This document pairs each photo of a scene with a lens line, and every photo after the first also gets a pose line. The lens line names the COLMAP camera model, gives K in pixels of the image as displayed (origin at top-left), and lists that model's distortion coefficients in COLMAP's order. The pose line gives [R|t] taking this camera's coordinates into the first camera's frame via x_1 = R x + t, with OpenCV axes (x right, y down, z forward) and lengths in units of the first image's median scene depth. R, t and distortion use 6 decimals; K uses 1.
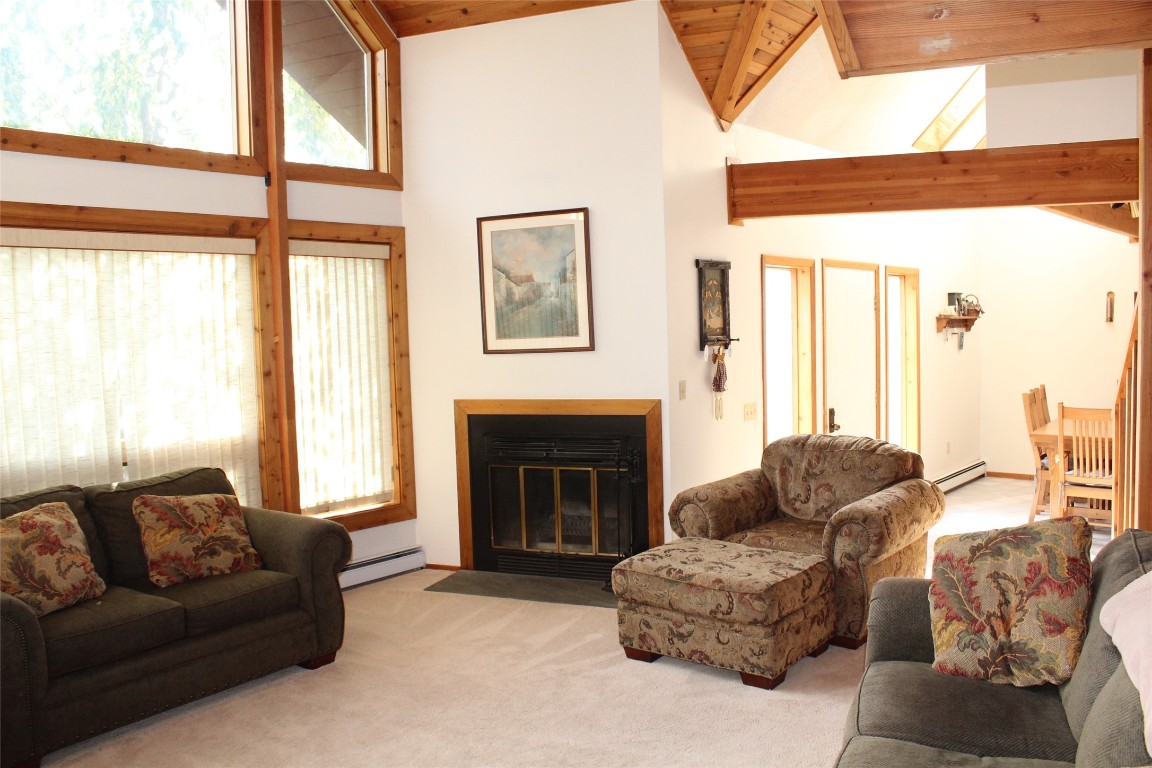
lens RADIAL K [[949.8, 0, 579.8], [0, 949.8, 387.1], [0, 0, 1]] dist [-0.170130, 0.149060]
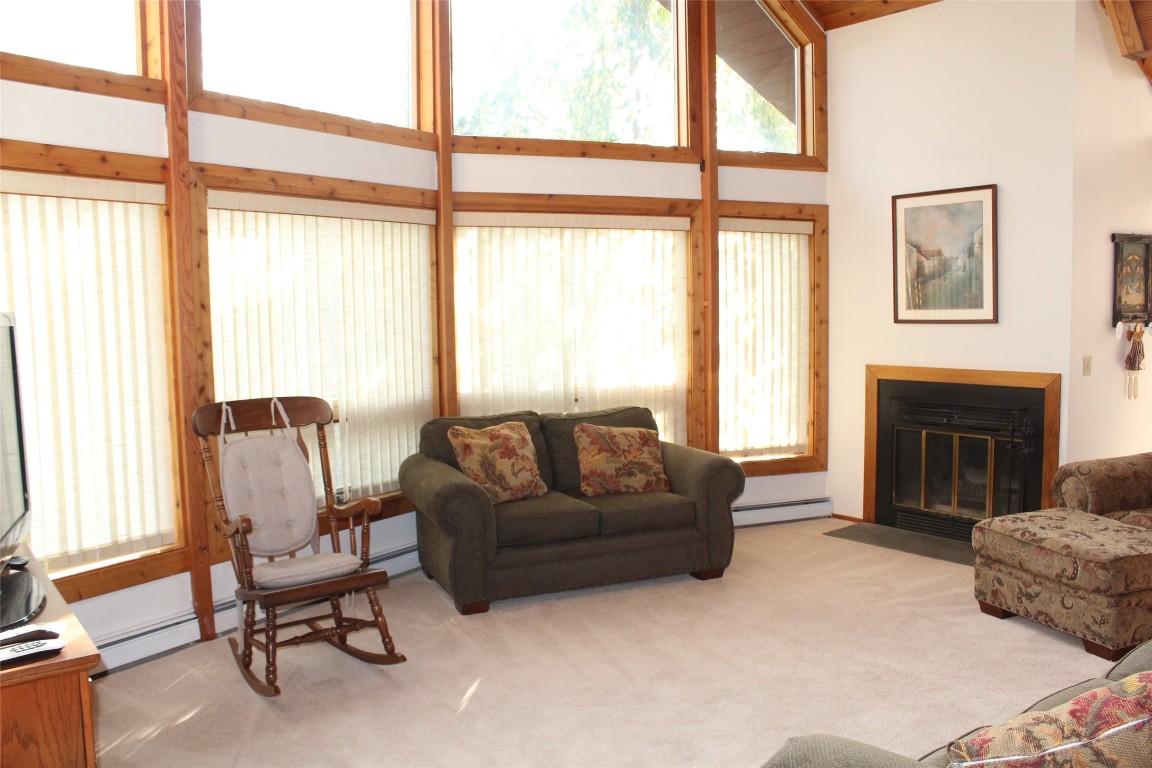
lens RADIAL K [[944.4, 0, 579.1], [0, 944.4, 387.4], [0, 0, 1]] dist [-0.168940, 0.145396]
pose [[0.866220, 0.061984, -0.495804, 0.125827], [-0.047309, 0.997992, 0.042114, 0.011462], [0.497418, -0.013024, 0.867413, -0.096903]]
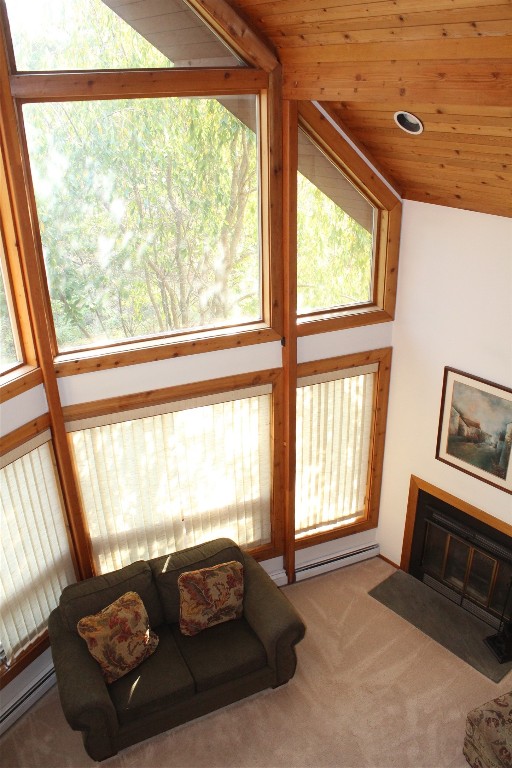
lens RADIAL K [[638.0, 0, 258.2], [0, 638.0, 386.2], [0, 0, 1]] dist [-0.158204, 0.148416]
pose [[0.884238, 0.217940, -0.413067, 0.024647], [-0.040089, 0.916599, 0.397794, -0.519288], [0.465312, -0.335185, 0.819229, 0.204812]]
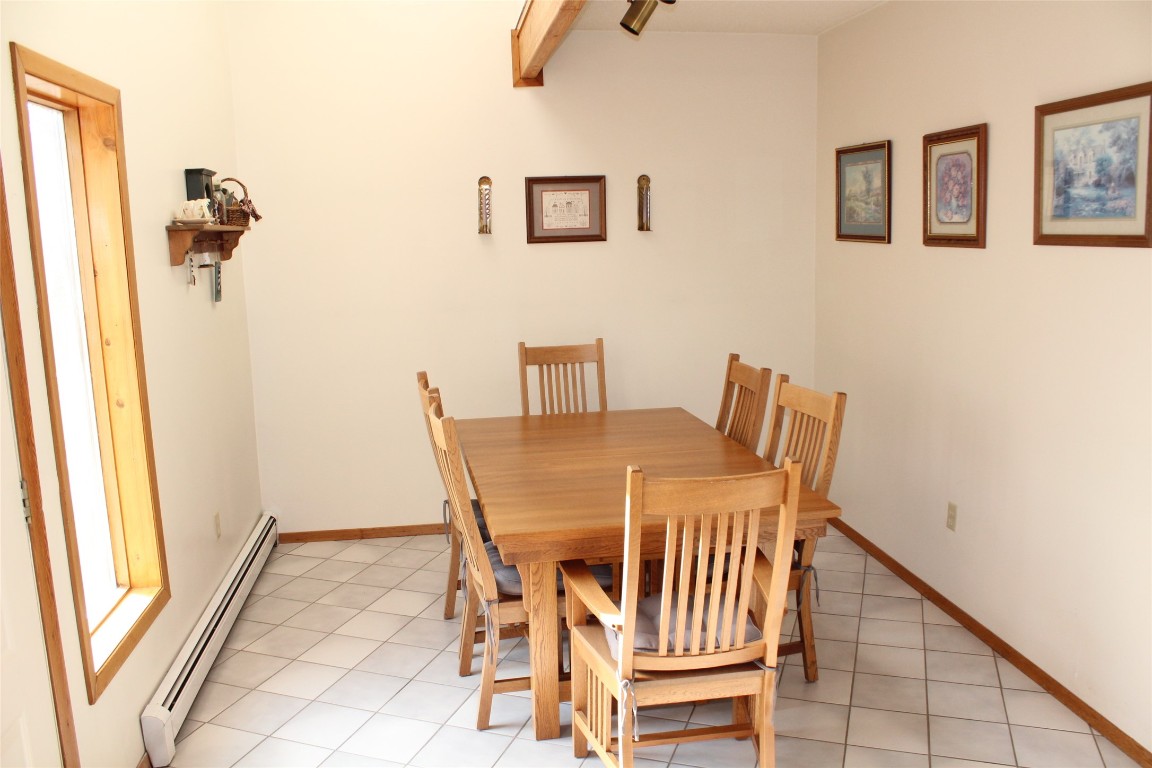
lens RADIAL K [[957.0, 0, 575.7], [0, 957.0, 385.3], [0, 0, 1]] dist [-0.158204, 0.148416]
pose [[0.663095, -0.115423, 0.739583, 0.325228], [0.056226, 0.992929, 0.104551, -0.065697], [-0.746421, -0.027743, 0.664896, 0.995455]]
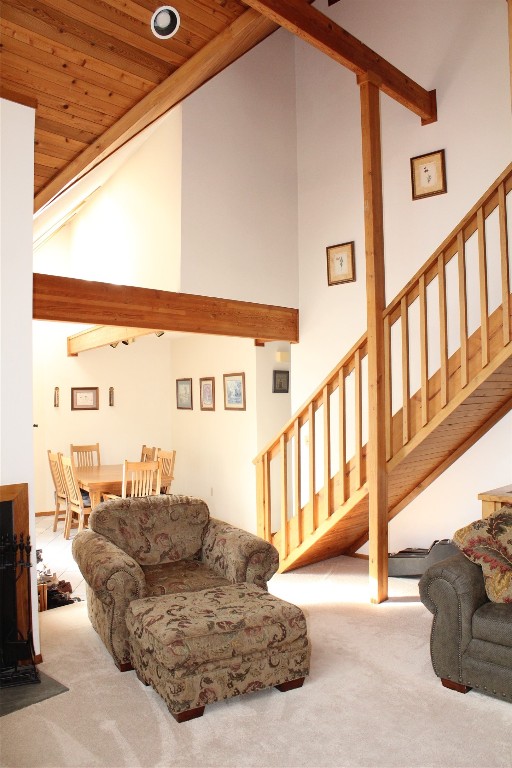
lens RADIAL K [[633.2, 0, 255.0], [0, 633.2, 377.9], [0, 0, 1]] dist [-0.170130, 0.149060]
pose [[0.361384, 0.043105, 0.931420, -0.476302], [0.067265, 0.995123, -0.072151, -0.037465], [-0.929988, 0.088726, 0.356722, 0.526667]]
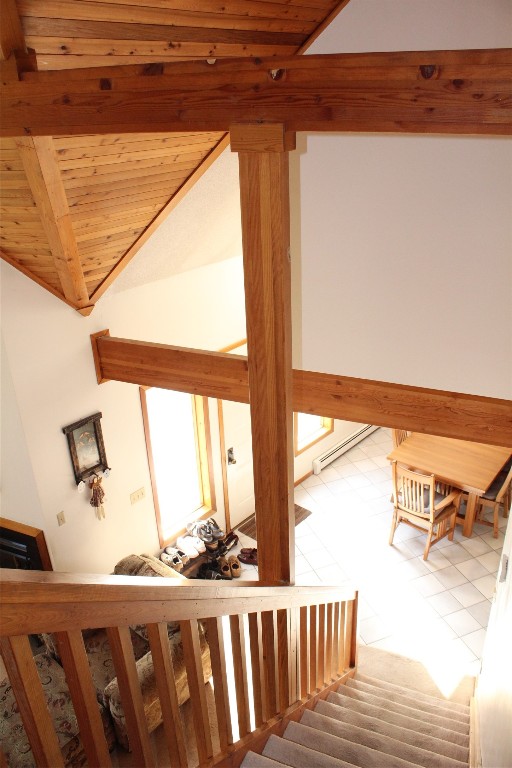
lens RADIAL K [[633.2, 0, 255.0], [0, 633.2, 377.9], [0, 0, 1]] dist [-0.170130, 0.149060]
pose [[0.999841, -0.003206, -0.017522, 0.431066], [0.009259, 0.933881, 0.357465, -0.540089], [0.015218, -0.357570, 0.933762, 0.236571]]
